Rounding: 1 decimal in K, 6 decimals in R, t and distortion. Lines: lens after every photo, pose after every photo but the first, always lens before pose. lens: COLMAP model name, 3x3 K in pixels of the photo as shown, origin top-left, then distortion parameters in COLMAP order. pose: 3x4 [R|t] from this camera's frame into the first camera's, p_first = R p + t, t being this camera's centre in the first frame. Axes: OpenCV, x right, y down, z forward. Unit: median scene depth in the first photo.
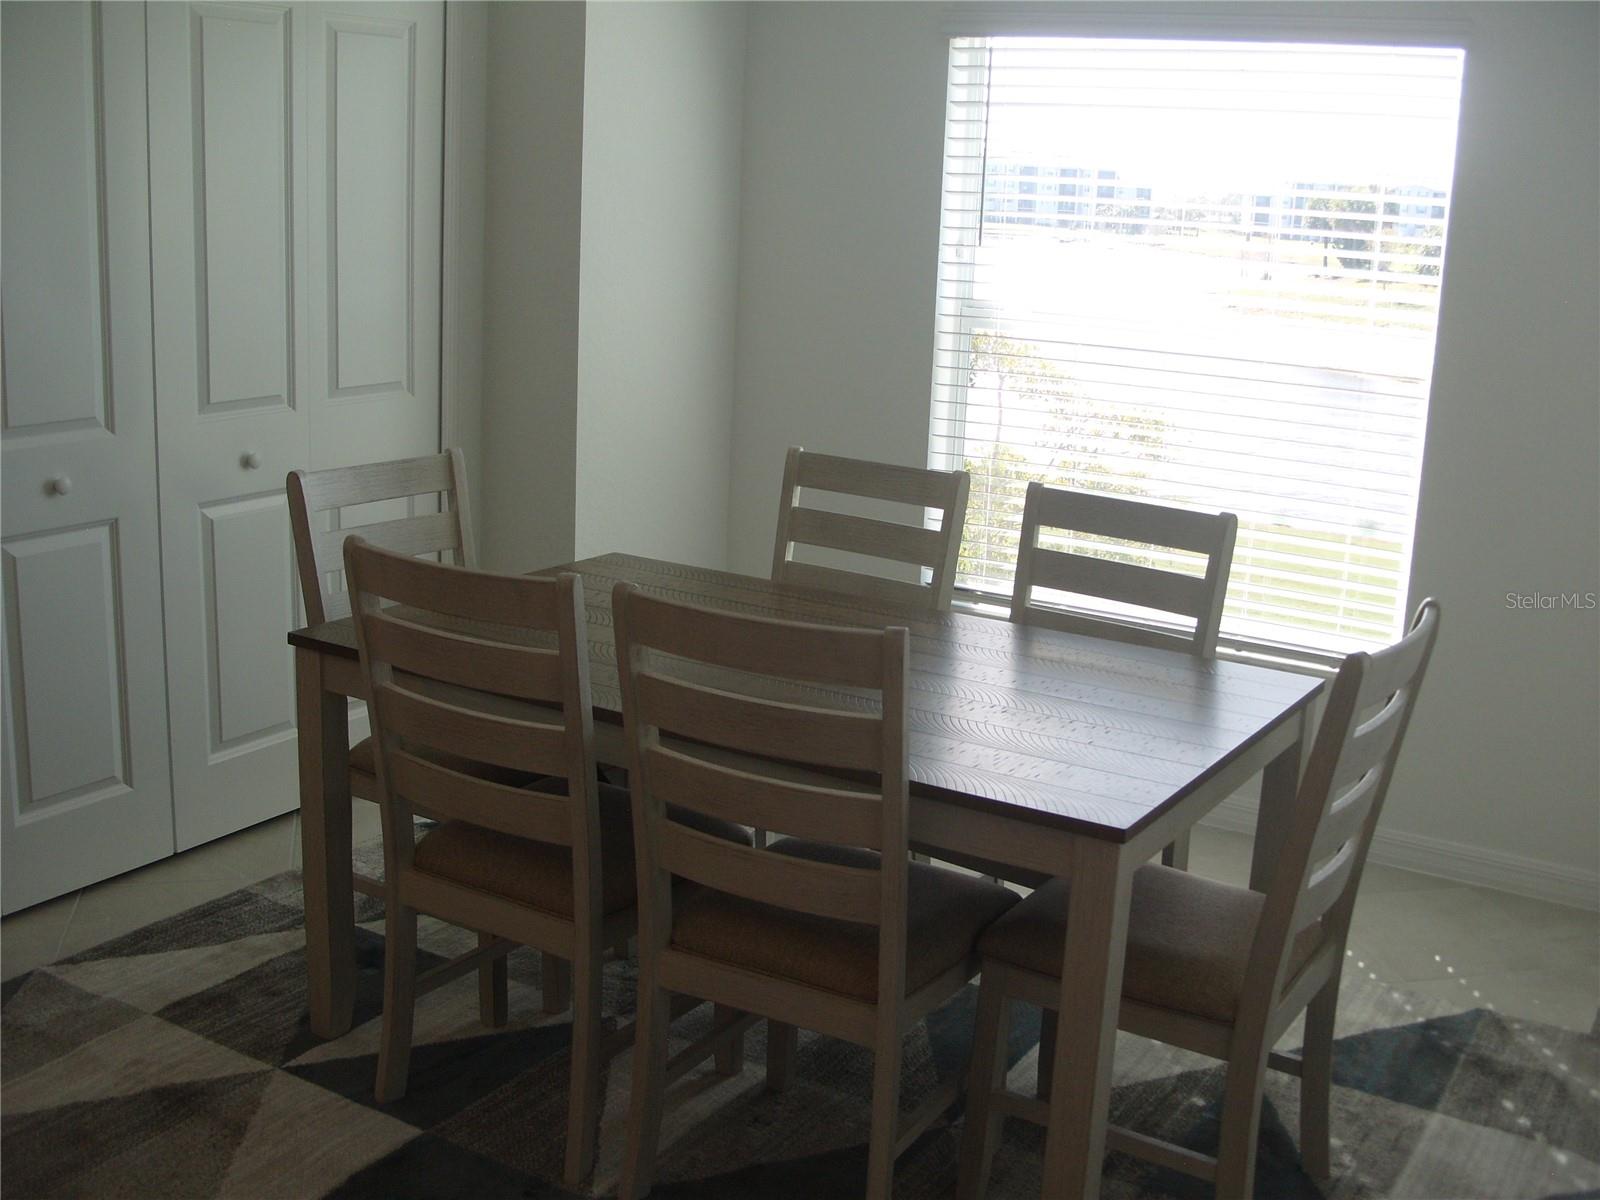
lens RADIAL K [[1783.9, 0, 800.0], [0, 1783.9, 600.0], [0, 0, 1]] dist [-0.232699, 0.299780]
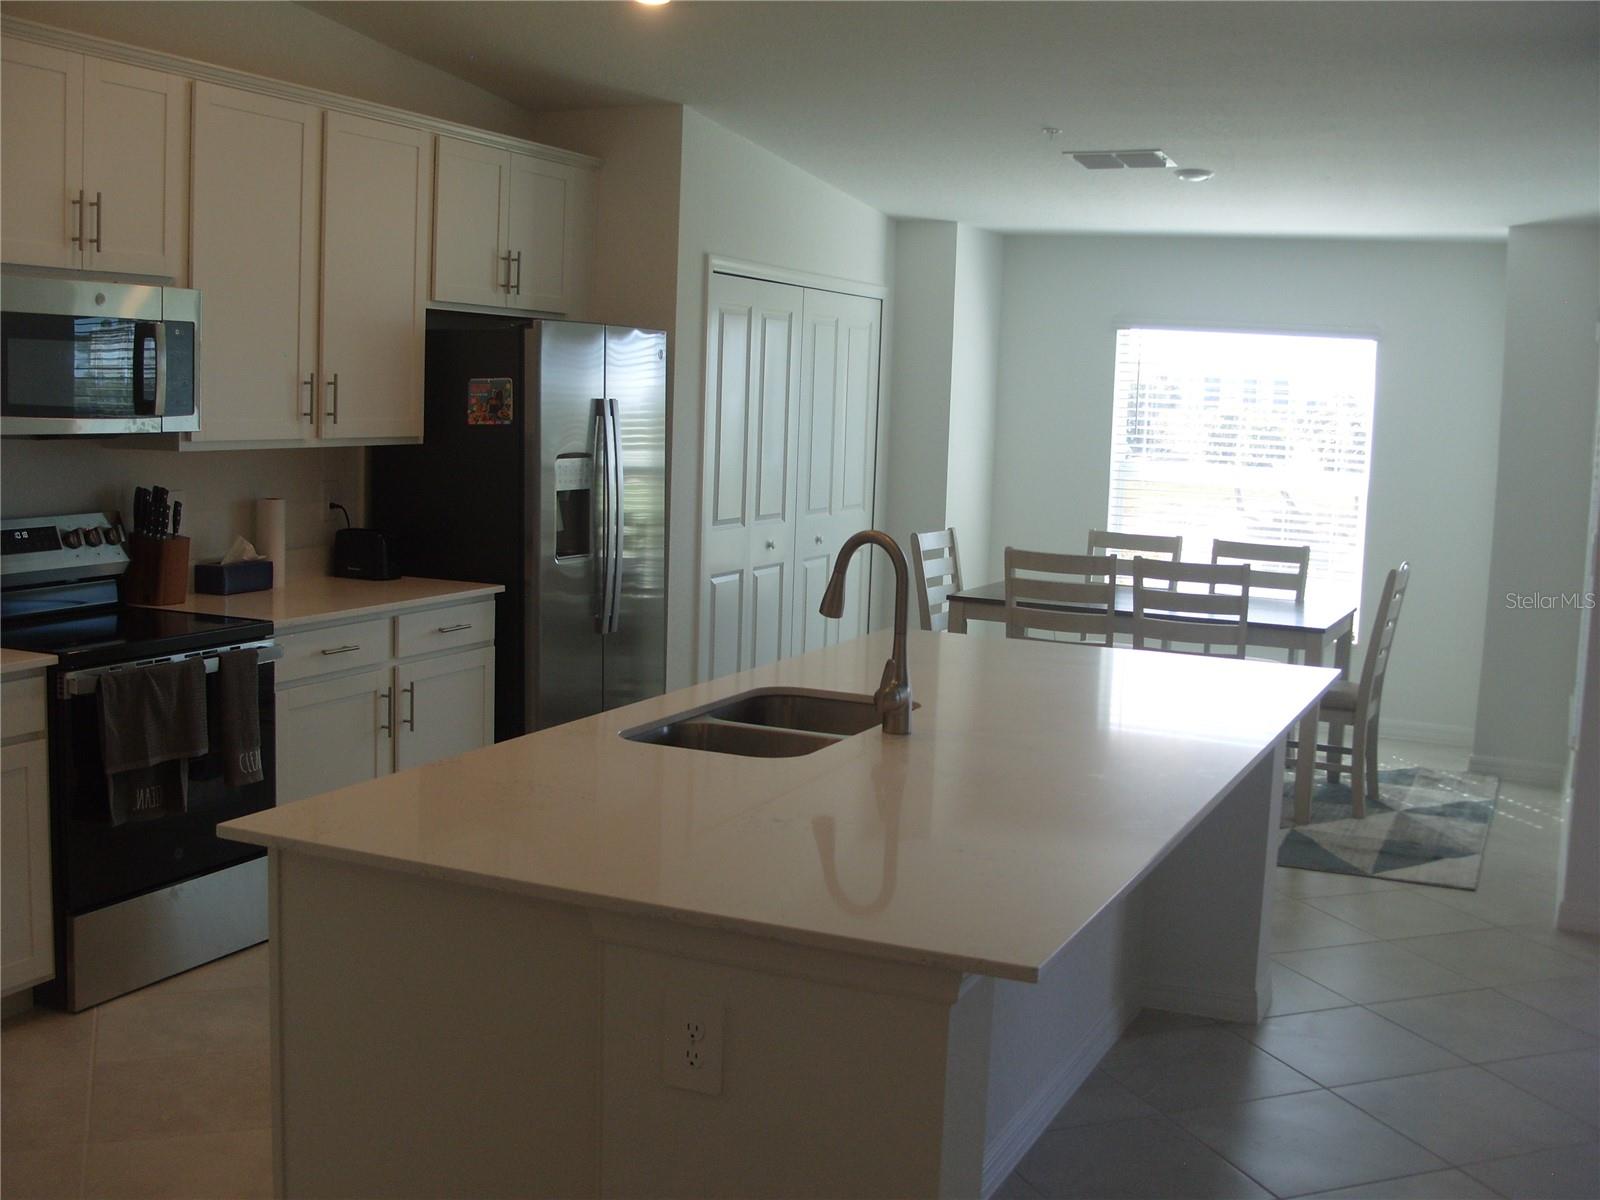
lens RADIAL K [[1783.9, 0, 800.0], [0, 1783.9, 600.0], [0, 0, 1]] dist [-0.232699, 0.299780]
pose [[0.992859, -0.016457, 0.118157, -0.676123], [0.029240, 0.993798, -0.107287, 0.242675], [-0.115659, 0.109976, 0.987182, -1.176256]]
